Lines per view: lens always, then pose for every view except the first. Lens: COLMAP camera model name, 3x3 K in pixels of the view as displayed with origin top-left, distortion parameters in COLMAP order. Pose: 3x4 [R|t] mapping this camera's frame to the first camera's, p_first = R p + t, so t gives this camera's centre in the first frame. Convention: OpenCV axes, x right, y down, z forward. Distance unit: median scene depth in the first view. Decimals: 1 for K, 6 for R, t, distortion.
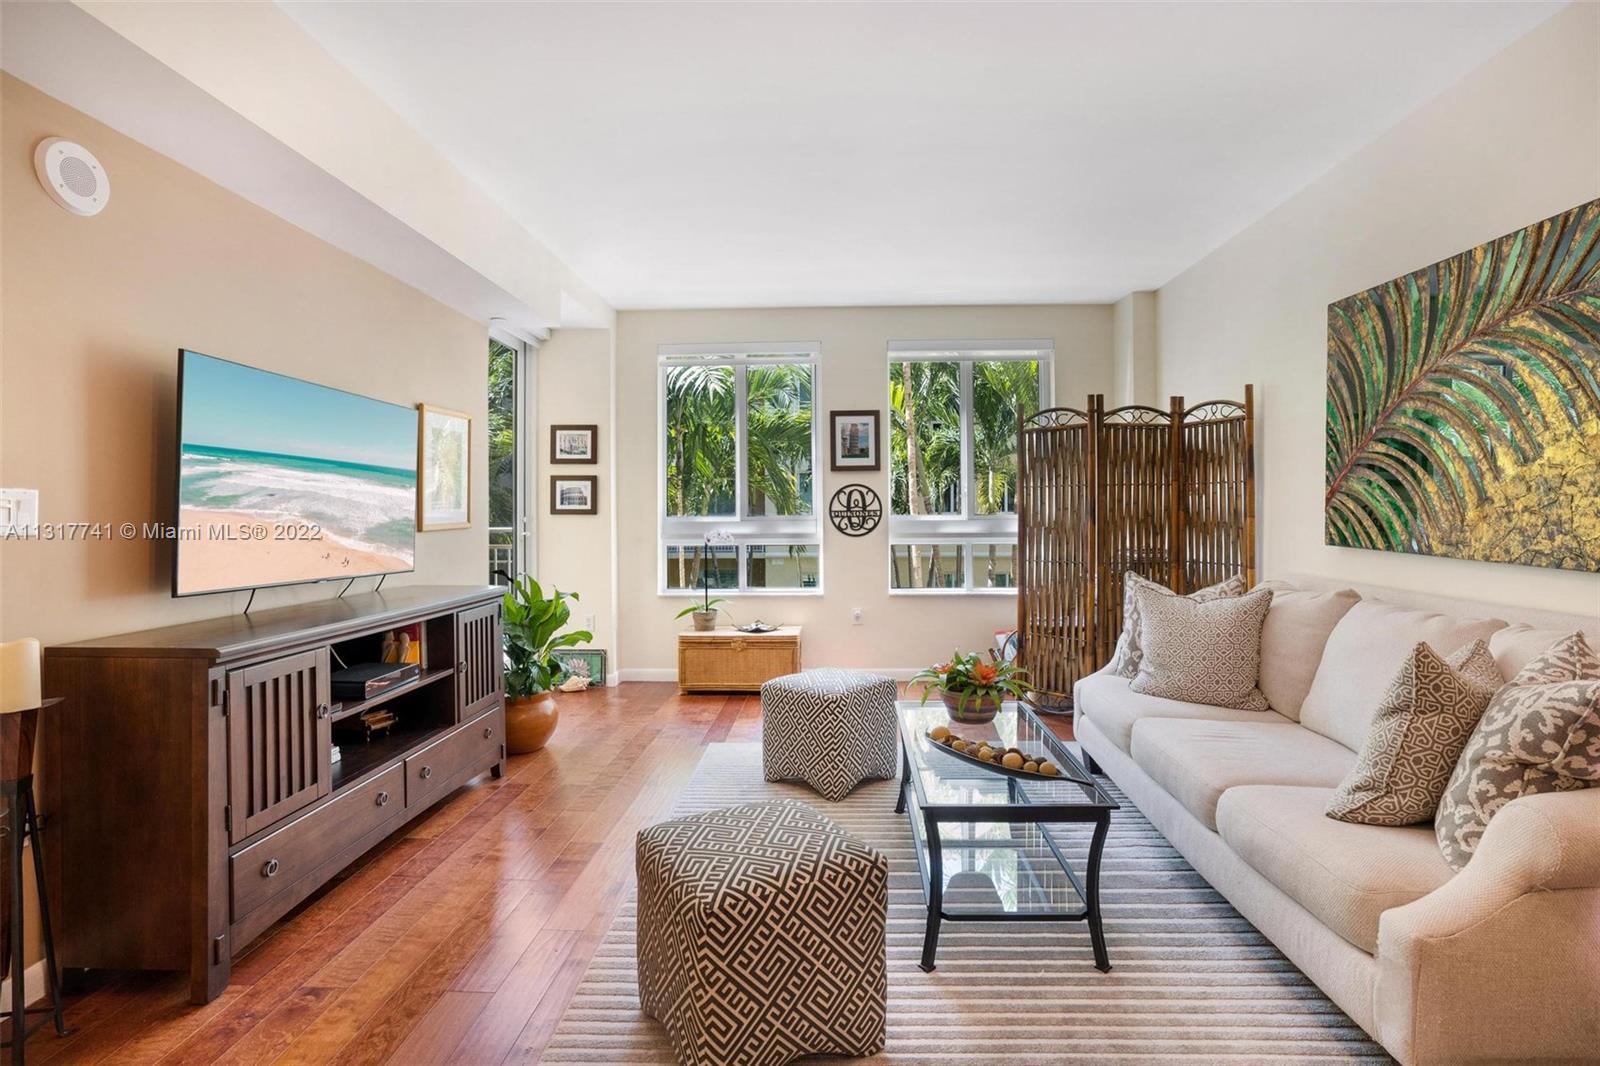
lens RADIAL K [[778.1, 0, 807.4], [0, 778.1, 523.8], [0, 0, 1]] dist [-0.068441, 0.029594]
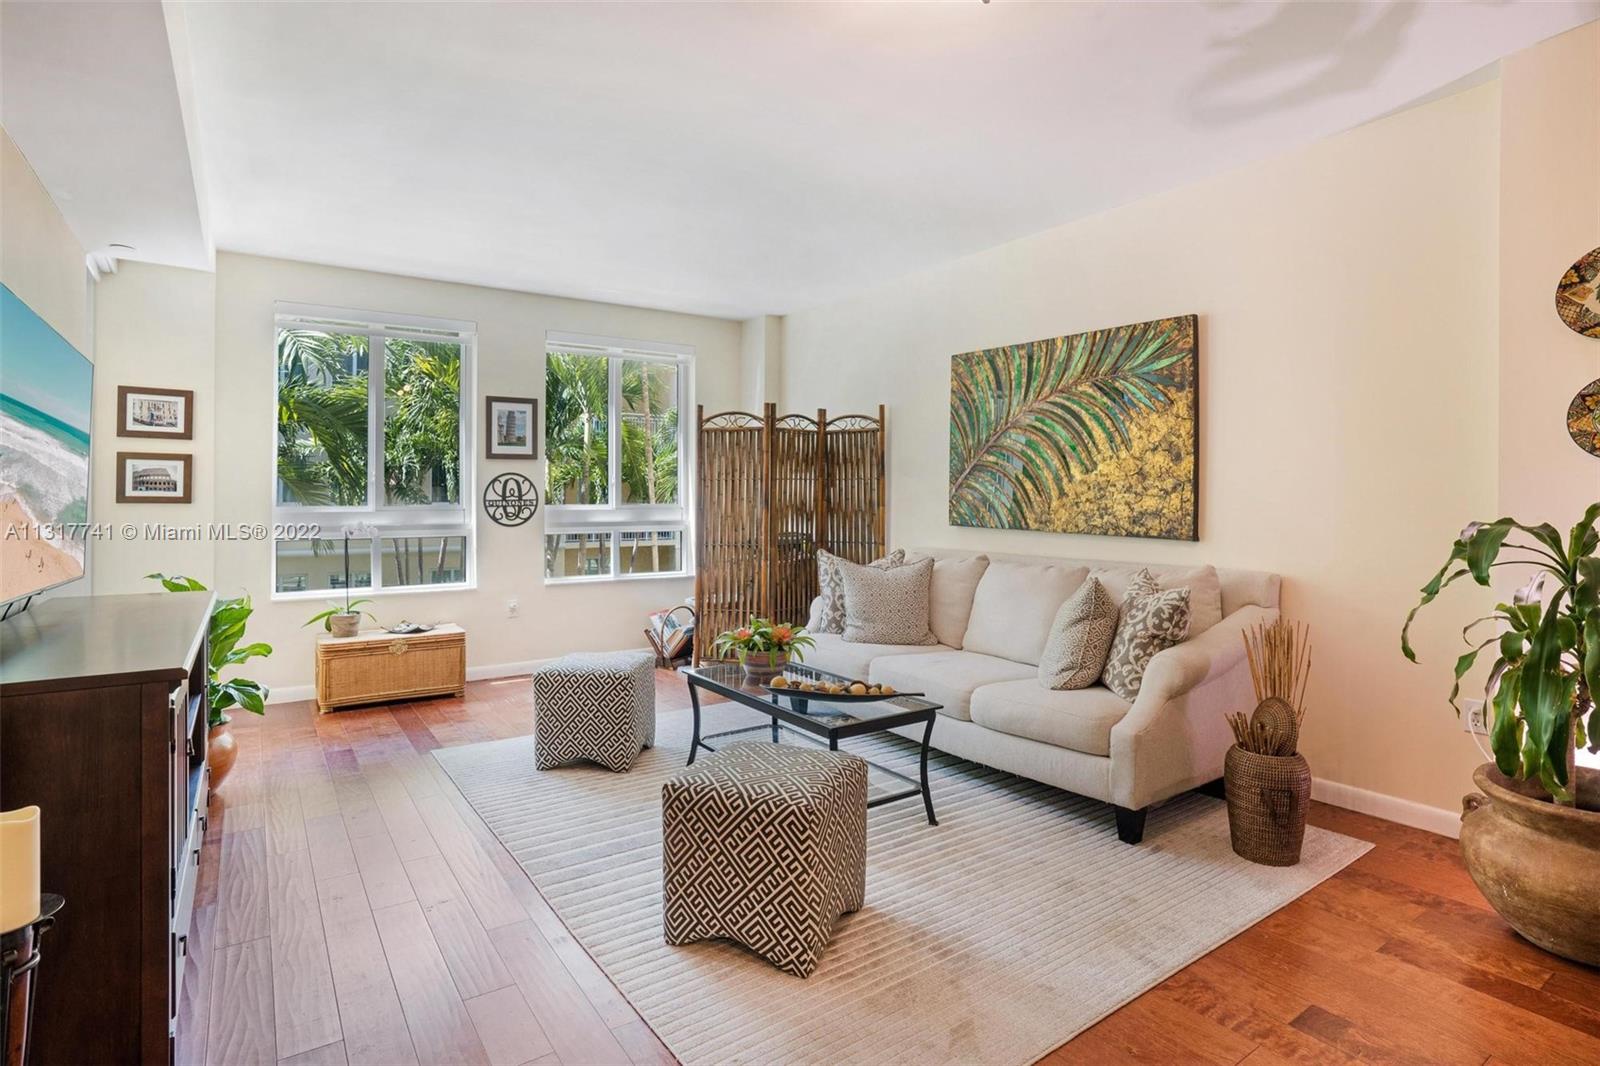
lens RADIAL K [[812.2, 0, 796.6], [0, 812.2, 502.6], [0, 0, 1]] dist [-0.072862, 0.034411]
pose [[0.802579, 0.002945, 0.596539, -0.491950], [0.006273, 0.999891, -0.013376, 0.004060], [-0.596513, 0.014477, 0.802473, -0.039587]]
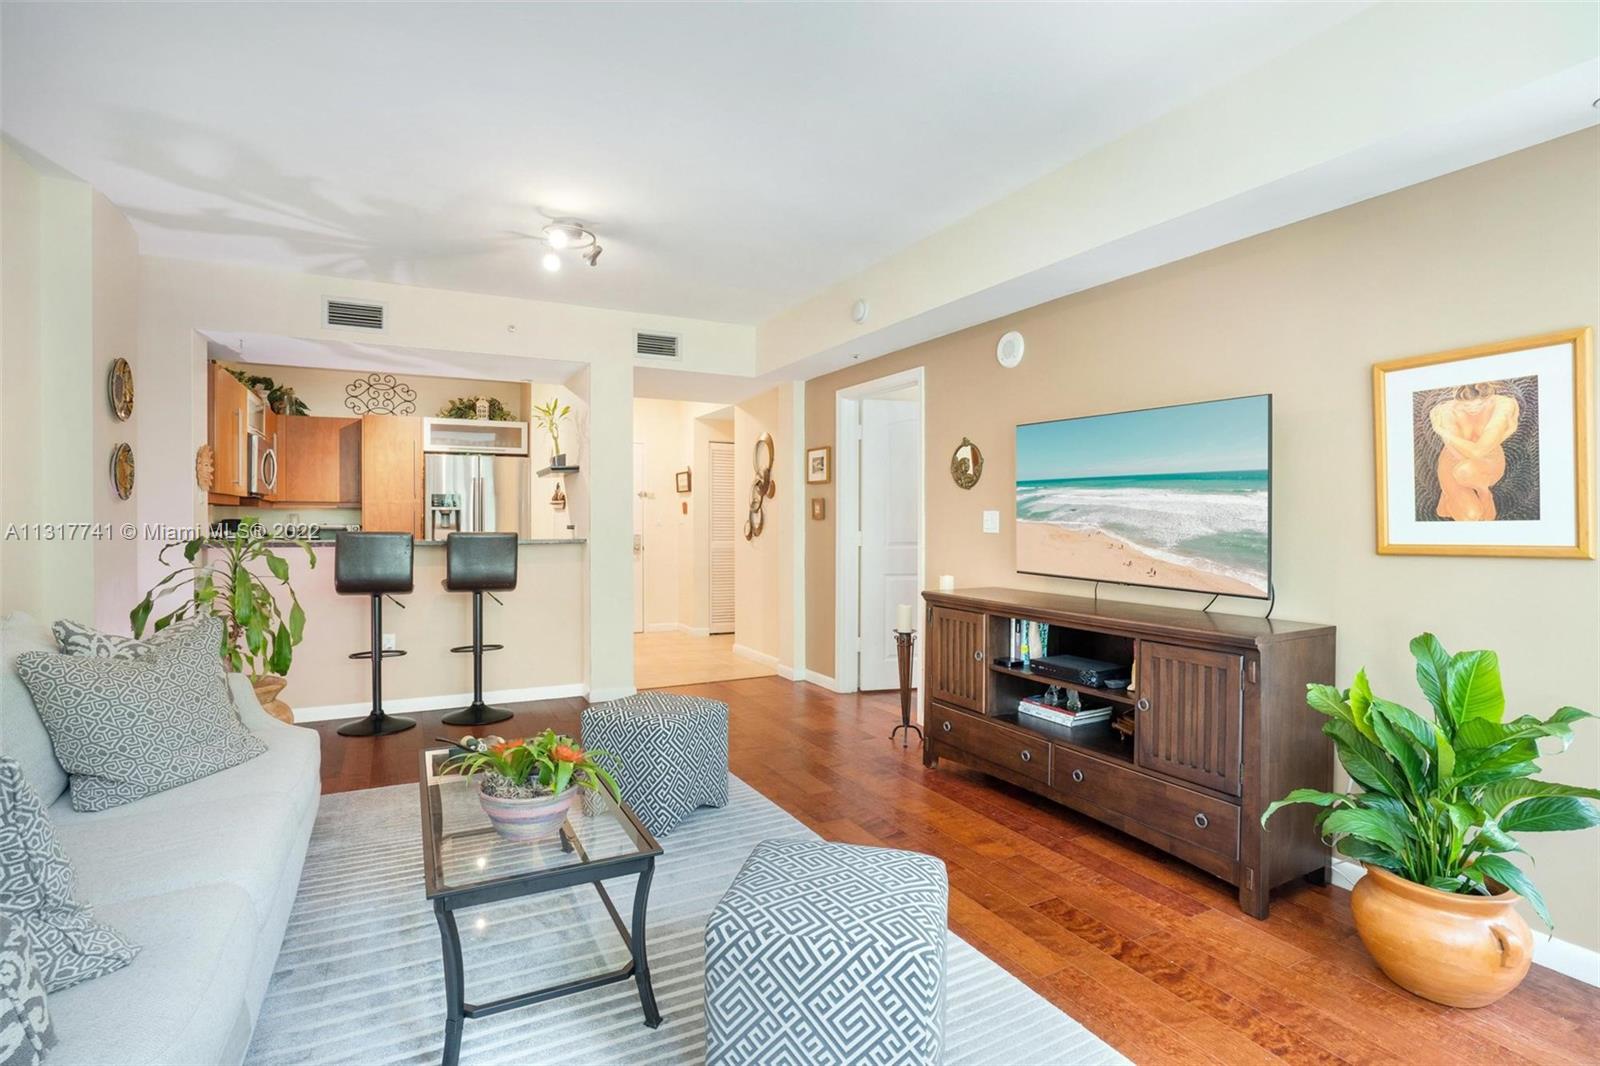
lens RADIAL K [[778.1, 0, 807.4], [0, 778.1, 523.8], [0, 0, 1]] dist [-0.068441, 0.029594]
pose [[-0.857217, 0.007936, -0.514894, 0.342868], [-0.003719, 0.999760, 0.021600, -0.036677], [0.514942, 0.020431, -0.856982, 1.691474]]
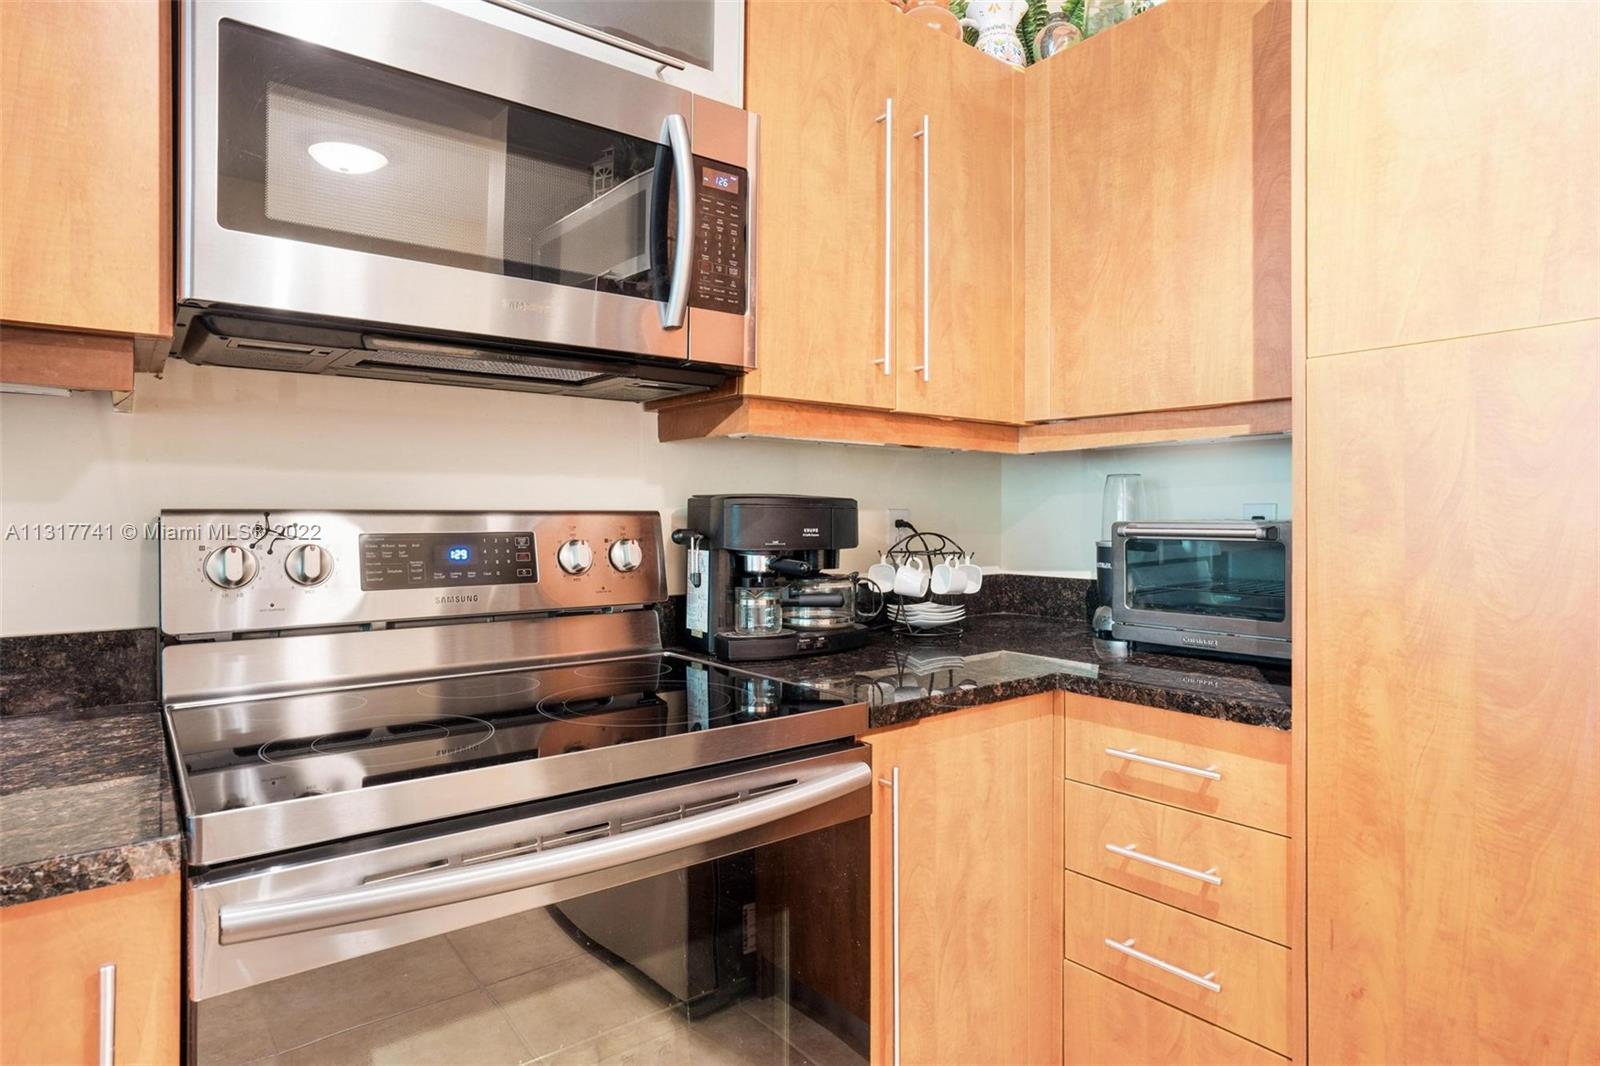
lens RADIAL K [[884.2, 0, 802.7], [0, 884.2, 500.0], [0, 0, 1]] dist [-0.037443, 0.024389]
pose [[-0.658234, 0.012290, 0.752713, 0.154712], [0.012538, 0.999907, -0.005361, 0.011053], [-0.752709, 0.005908, -0.658327, -0.599084]]
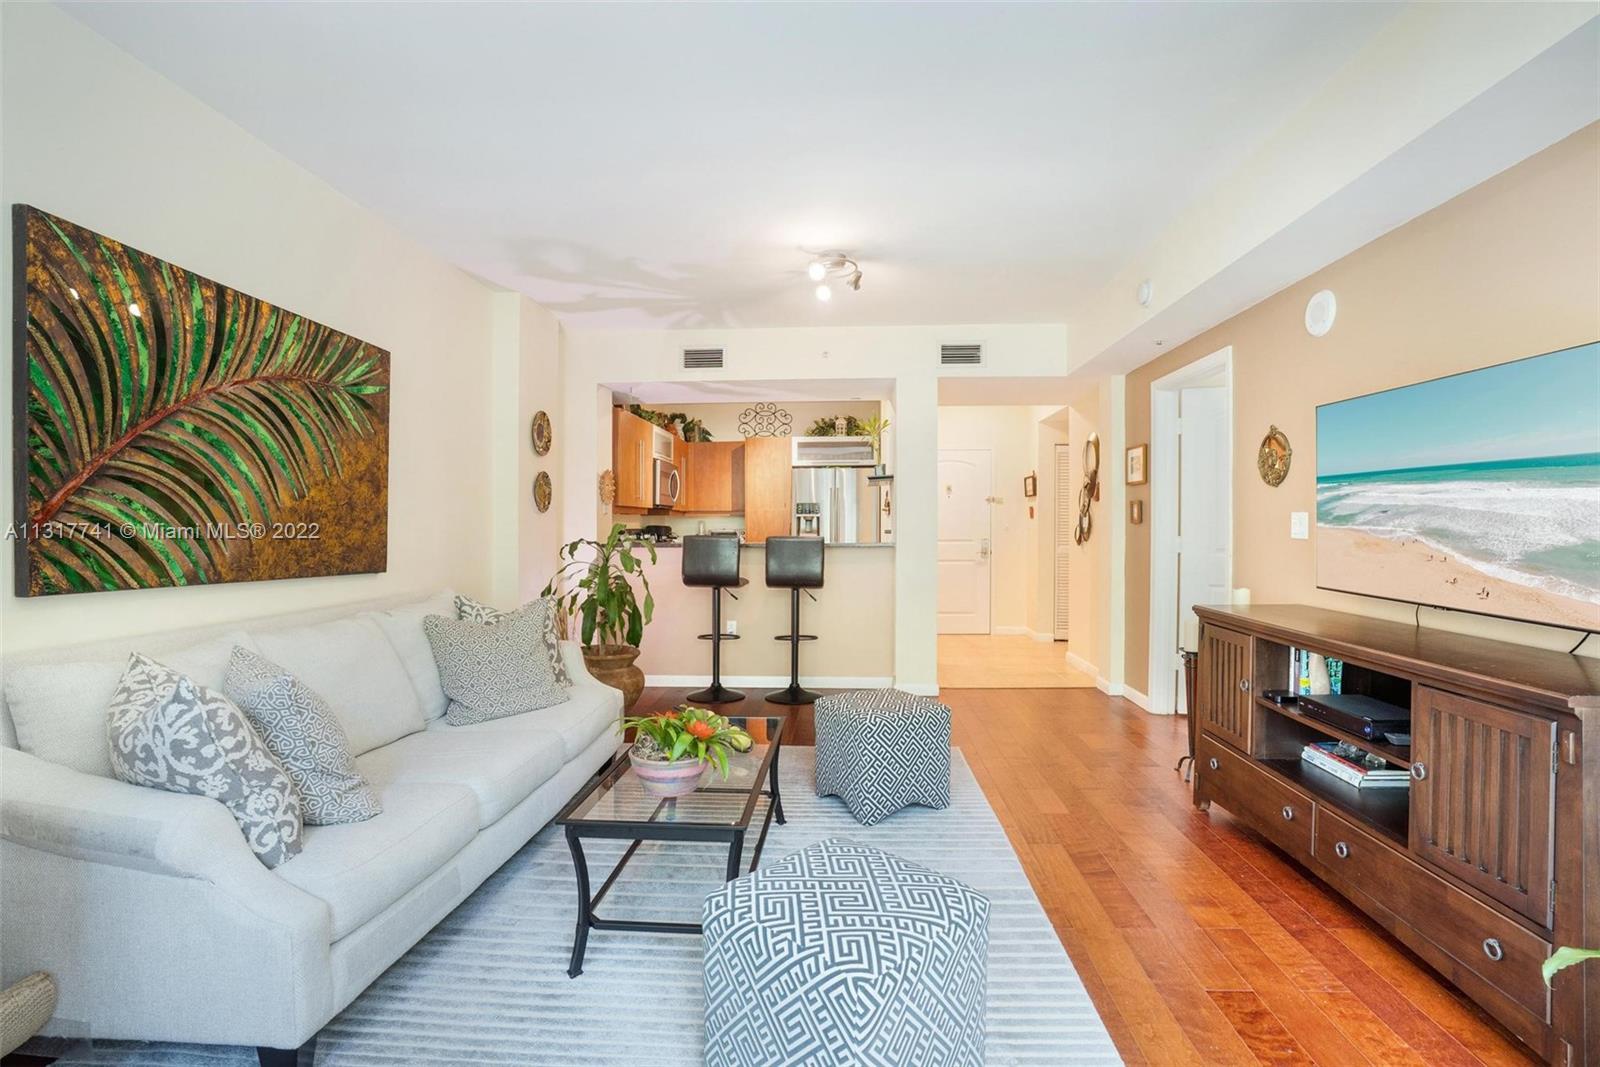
lens RADIAL K [[751.9, 0, 806.4], [0, 751.9, 532.5], [0, 0, 1]] dist [-0.061219, 0.019898]
pose [[-0.999941, 0.009216, 0.005795, 0.066108], [0.009363, 0.999619, 0.025978, -0.037004], [-0.005554, 0.026031, -0.999646, 1.759505]]
